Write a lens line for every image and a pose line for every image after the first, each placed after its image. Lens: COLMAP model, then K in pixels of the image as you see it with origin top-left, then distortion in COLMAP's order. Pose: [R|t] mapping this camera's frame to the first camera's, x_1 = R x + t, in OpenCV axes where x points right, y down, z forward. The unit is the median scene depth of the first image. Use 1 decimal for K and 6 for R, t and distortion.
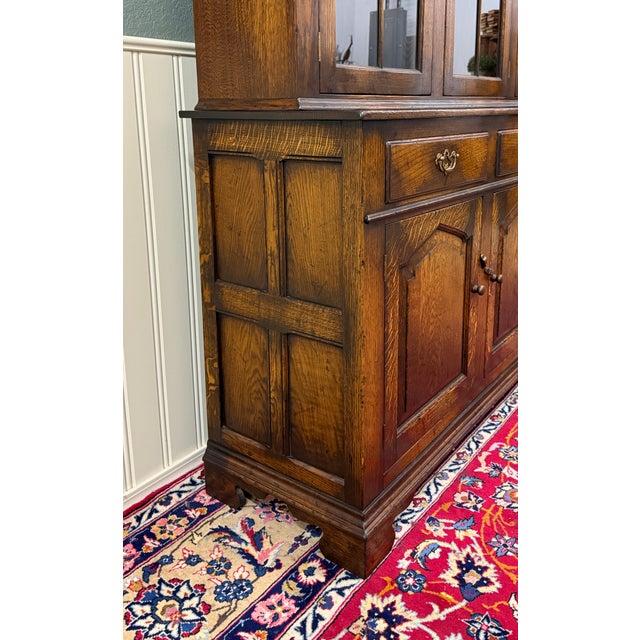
lens RADIAL K [[589.4, 0, 344.3], [0, 589.4, 217.9], [0, 0, 1]] dist [0.013699, 0.000000]
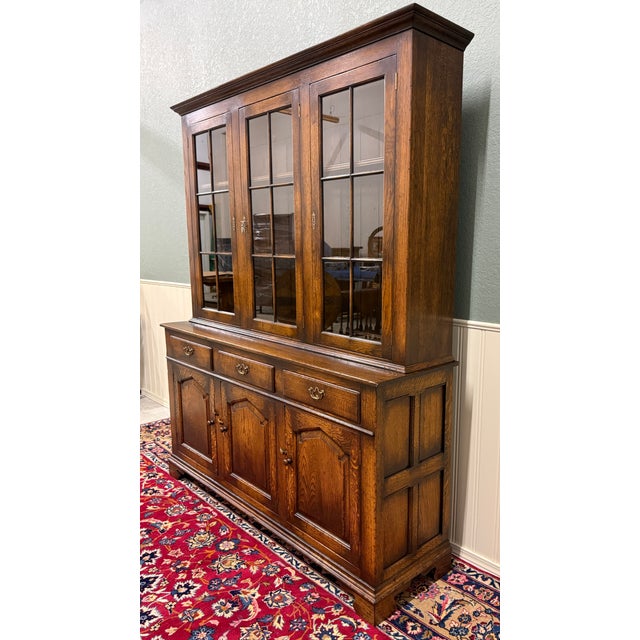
lens RADIAL K [[517.0, 0, 369.9], [0, 517.0, 327.0], [0, 0, 1]] dist [0.024666, -0.027203]
pose [[-0.161202, 0.163710, -0.973249, 2.157101], [-0.189843, 0.962586, 0.193361, -0.758808], [0.968490, 0.215934, -0.124091, 2.002035]]
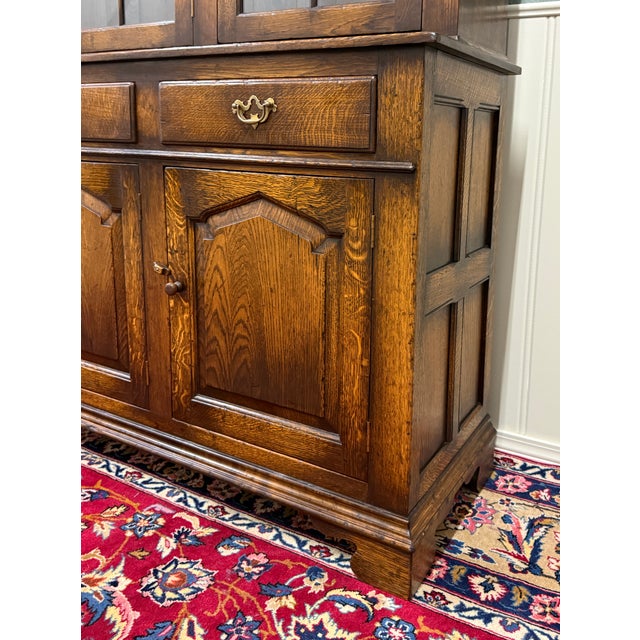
lens RADIAL K [[609.8, 0, 362.5], [0, 609.8, 234.9], [0, 0, 1]] dist [0.012133, 0.000000]
pose [[0.121909, 0.159057, -0.979714, 1.546704], [-0.207034, 0.969439, 0.131627, -0.201546], [0.970709, 0.186788, 0.151113, 1.740804]]
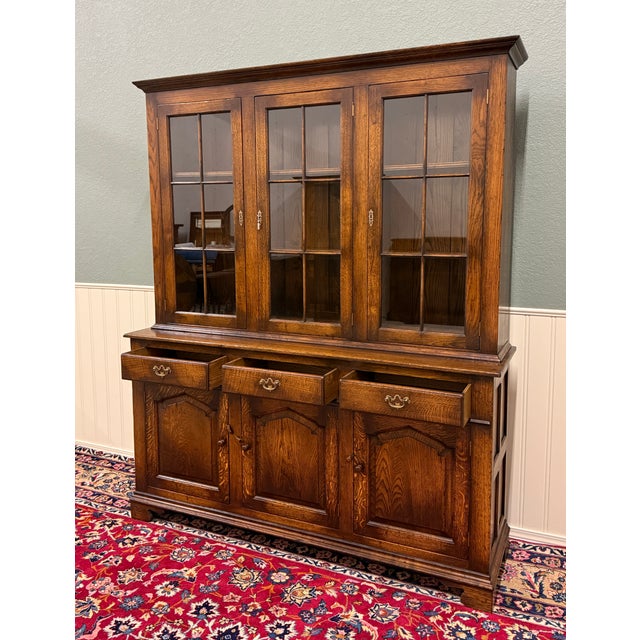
lens RADIAL K [[609.8, 0, 327.4], [0, 609.8, 274.0], [0, 0, 1]] dist [0.012133, 0.000000]
pose [[0.204710, 0.106535, -0.973008, 2.392117], [-0.179363, 0.981310, 0.069709, -0.660653], [0.962249, 0.160251, 0.219993, 0.987633]]
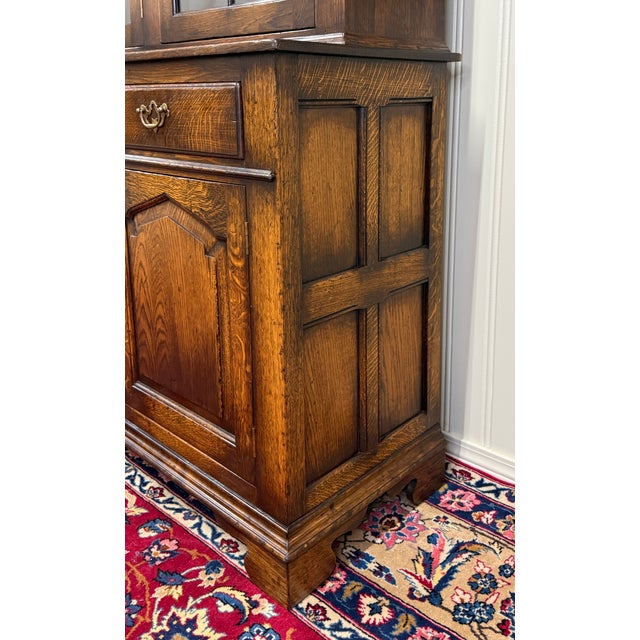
lens RADIAL K [[631.3, 0, 331.3], [0, 631.3, 213.8], [0, 0, 1]] dist [0.006047, 0.000000]
pose [[-0.125481, 0.184557, -0.974779, 1.542224], [-0.174853, 0.963050, 0.204845, -0.318723], [0.976566, 0.196147, -0.088575, 2.041467]]
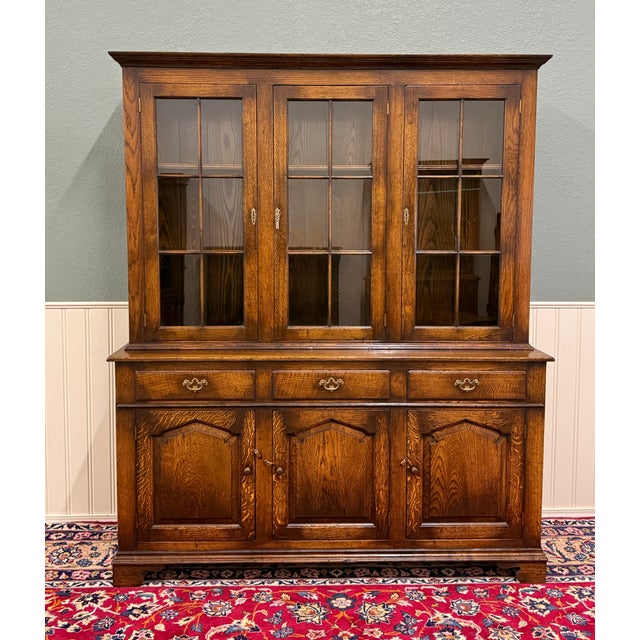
lens RADIAL K [[678.4, 0, 310.3], [0, 678.4, 266.3], [0, 0, 1]] dist [0.008053, 0.000000]
pose [[0.611766, 0.058242, -0.788892, 2.025193], [-0.153128, 0.987141, -0.045869, -0.417376], [0.776077, 0.148862, 0.612817, -0.042860]]
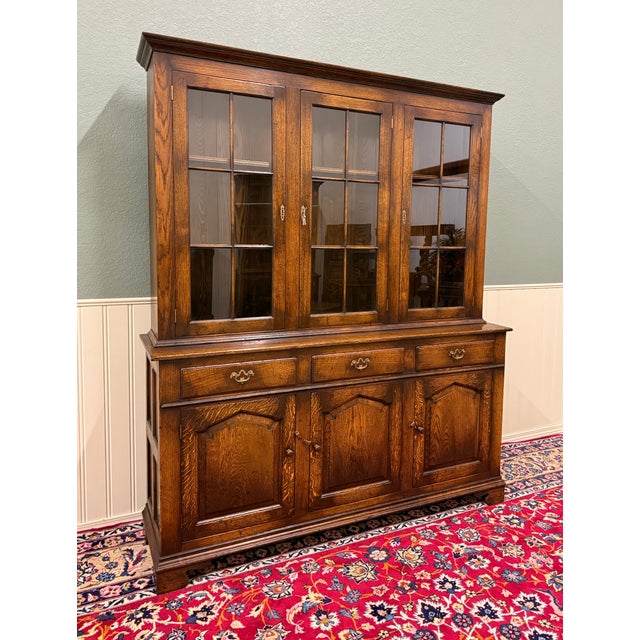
lens RADIAL K [[517.0, 0, 337.9], [0, 517.0, 274.8], [0, 0, 1]] dist [0.024666, -0.027203]
pose [[0.882429, 0.056301, -0.467064, 1.180323], [-0.109470, 0.990134, -0.087471, -0.303653], [0.457531, 0.128317, 0.879886, -0.312337]]
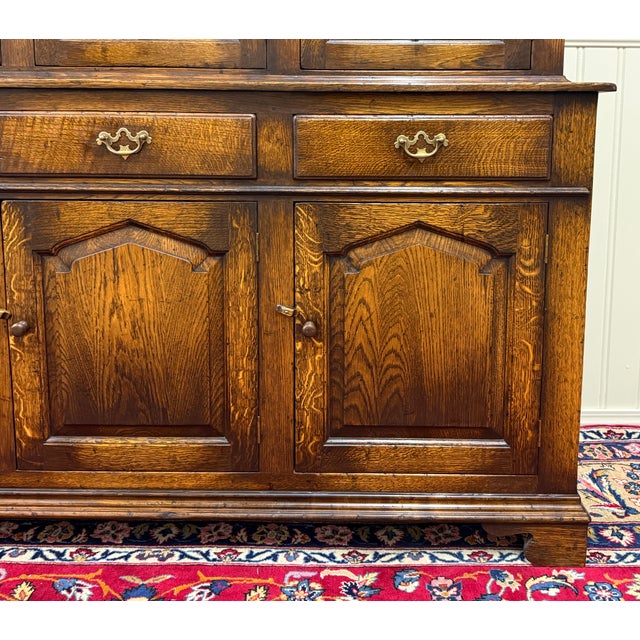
lens RADIAL K [[673.4, 0, 345.3], [0, 673.4, 189.2], [0, 0, 1]] dist [0.005615, 0.000000]
pose [[0.587182, 0.093219, -0.804069, 1.392638], [-0.157849, 0.987463, -0.000791, -0.144963], [0.793915, 0.127386, 0.594535, 1.039488]]
